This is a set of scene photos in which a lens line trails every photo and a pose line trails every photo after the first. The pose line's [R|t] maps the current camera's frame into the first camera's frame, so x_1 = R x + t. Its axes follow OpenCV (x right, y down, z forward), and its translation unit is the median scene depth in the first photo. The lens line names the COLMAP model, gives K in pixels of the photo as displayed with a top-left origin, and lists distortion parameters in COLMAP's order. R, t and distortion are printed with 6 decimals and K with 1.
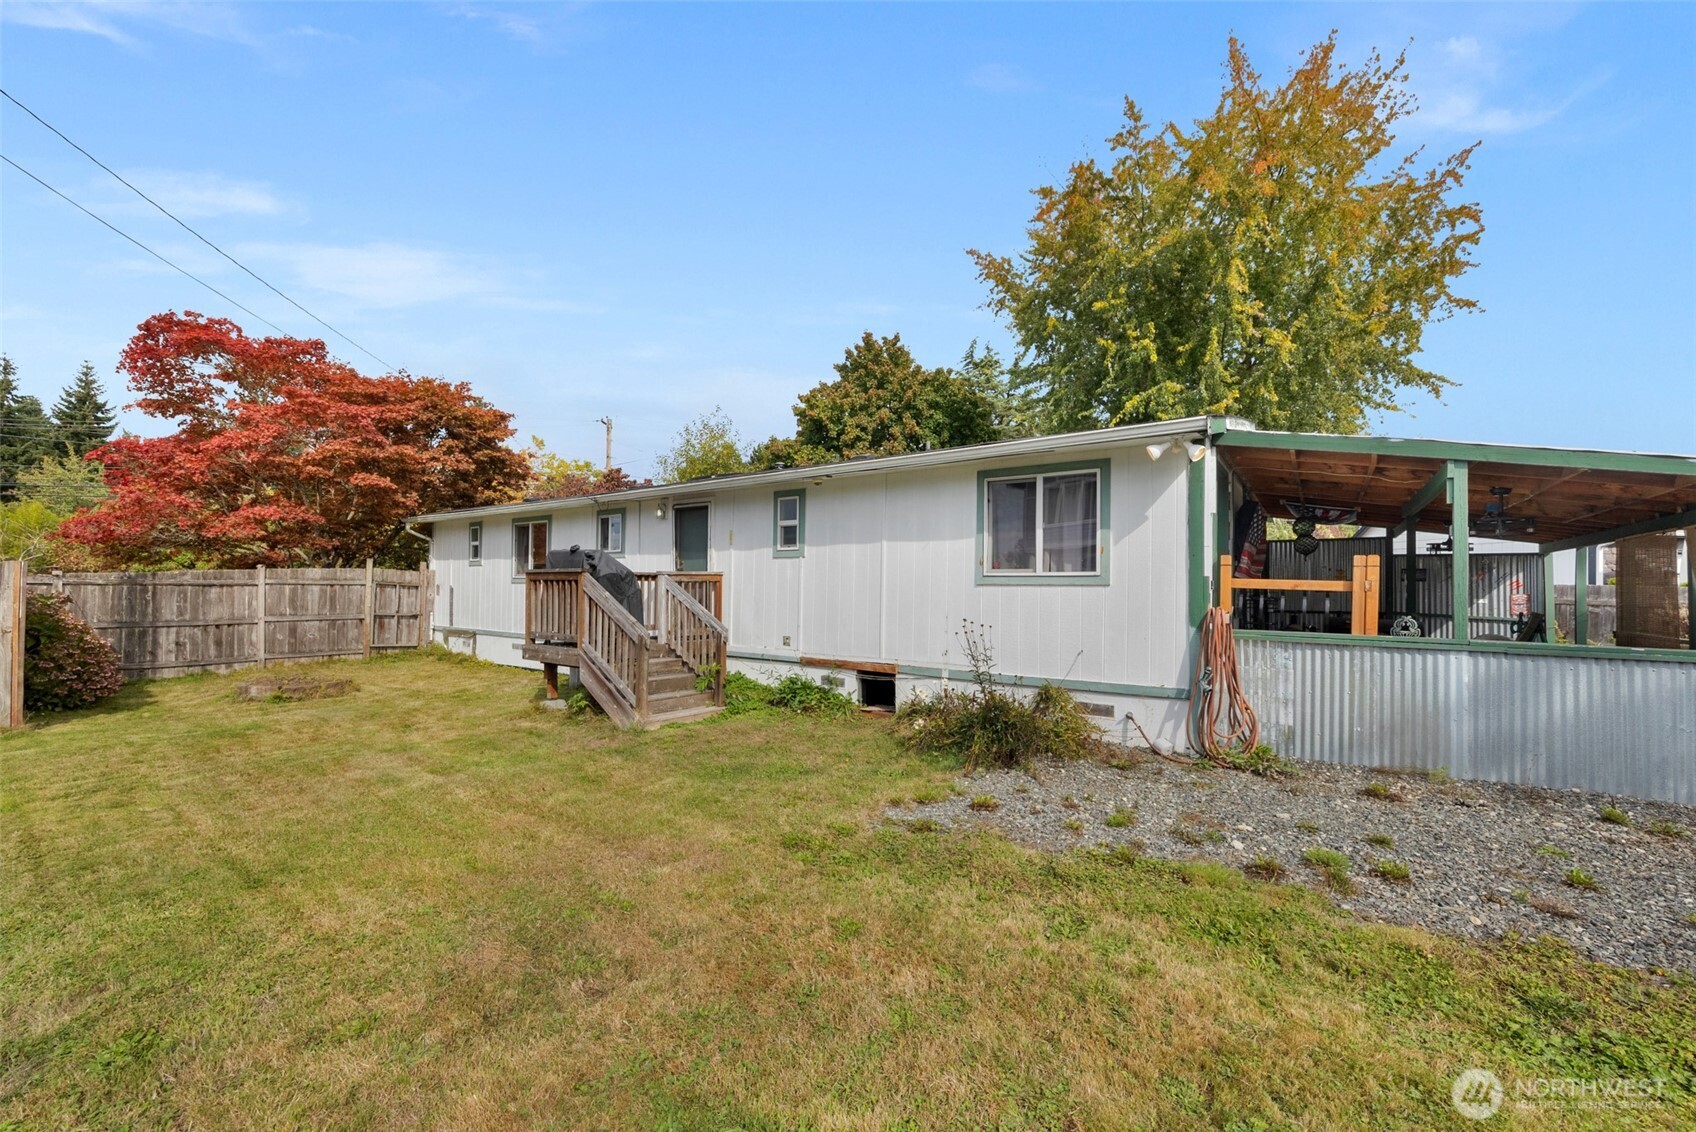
lens RADIAL K [[727.9, 0, 853.3], [0, 727.9, 586.2], [0, 0, 1]] dist [-0.002299, 0.000092]
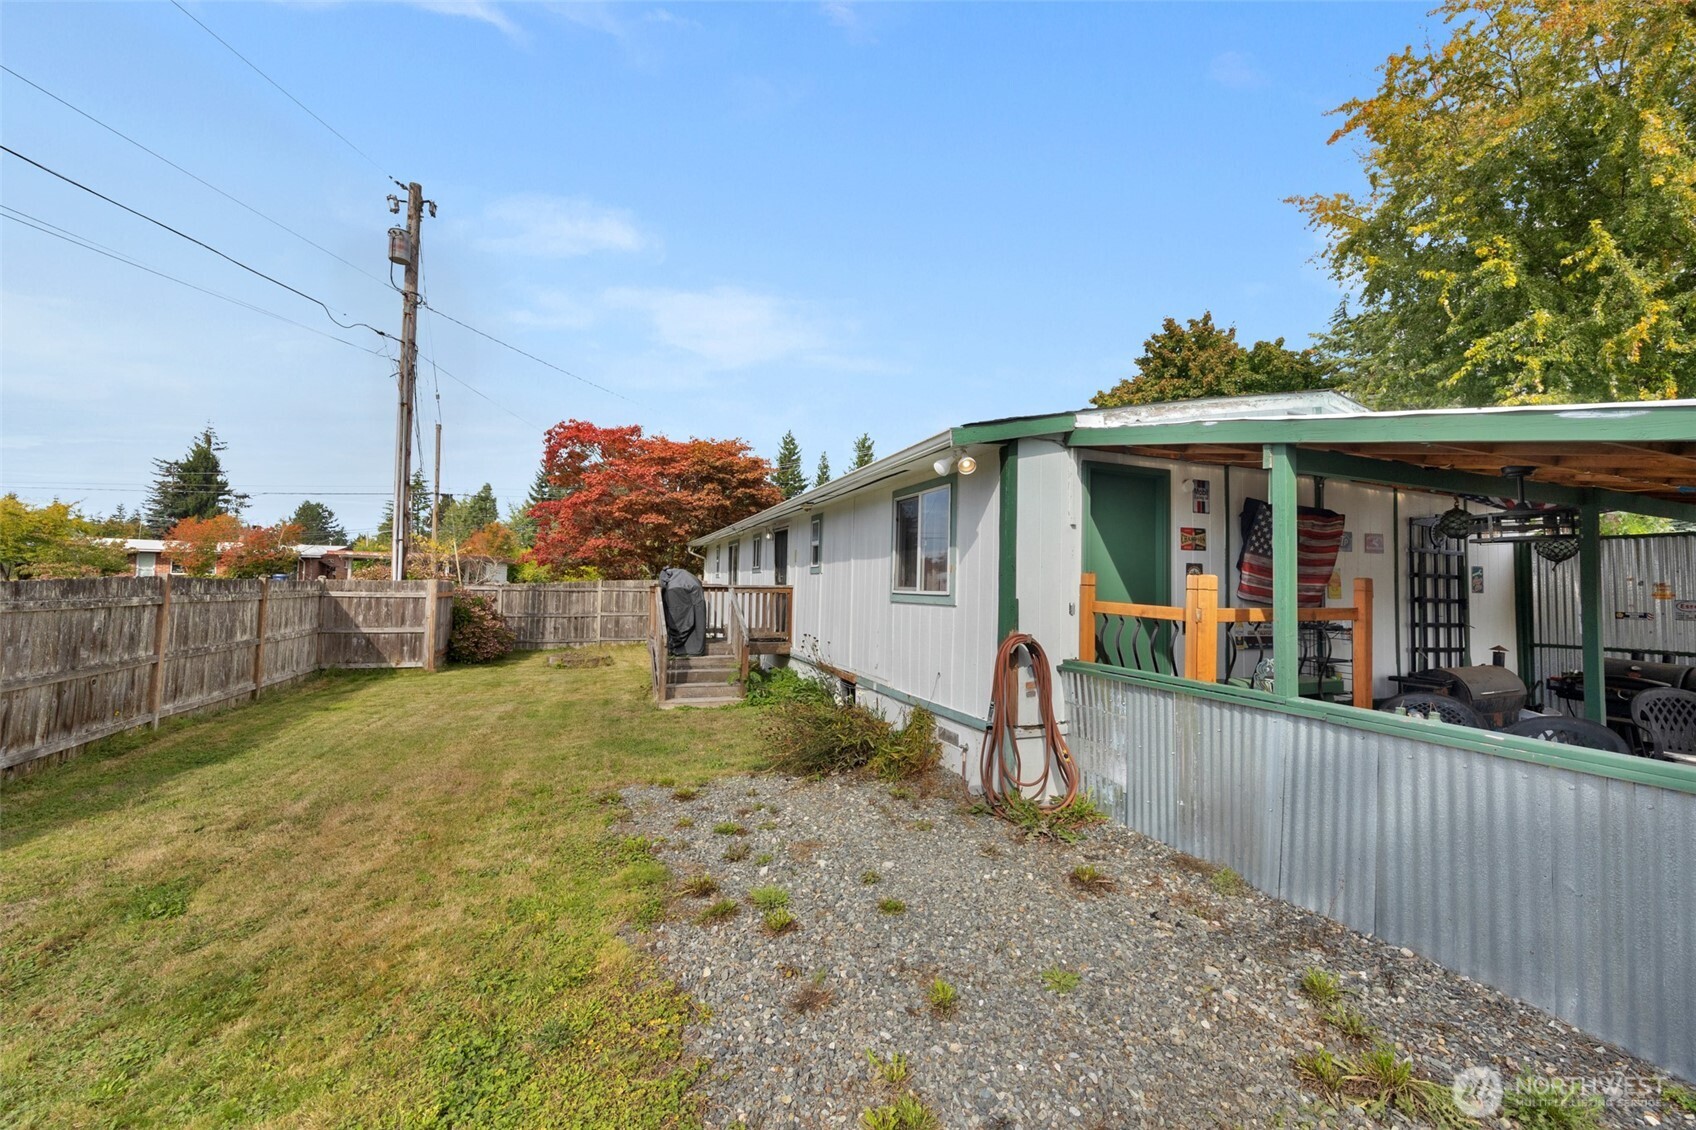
lens RADIAL K [[714.4, 0, 846.2], [0, 714.4, 556.6], [0, 0, 1]] dist [-0.003780, -0.000055]
pose [[0.806192, -0.018523, -0.591363, 0.499883], [-0.008230, 0.999062, -0.042513, -0.015861], [0.591596, 0.039141, 0.805284, 0.103577]]
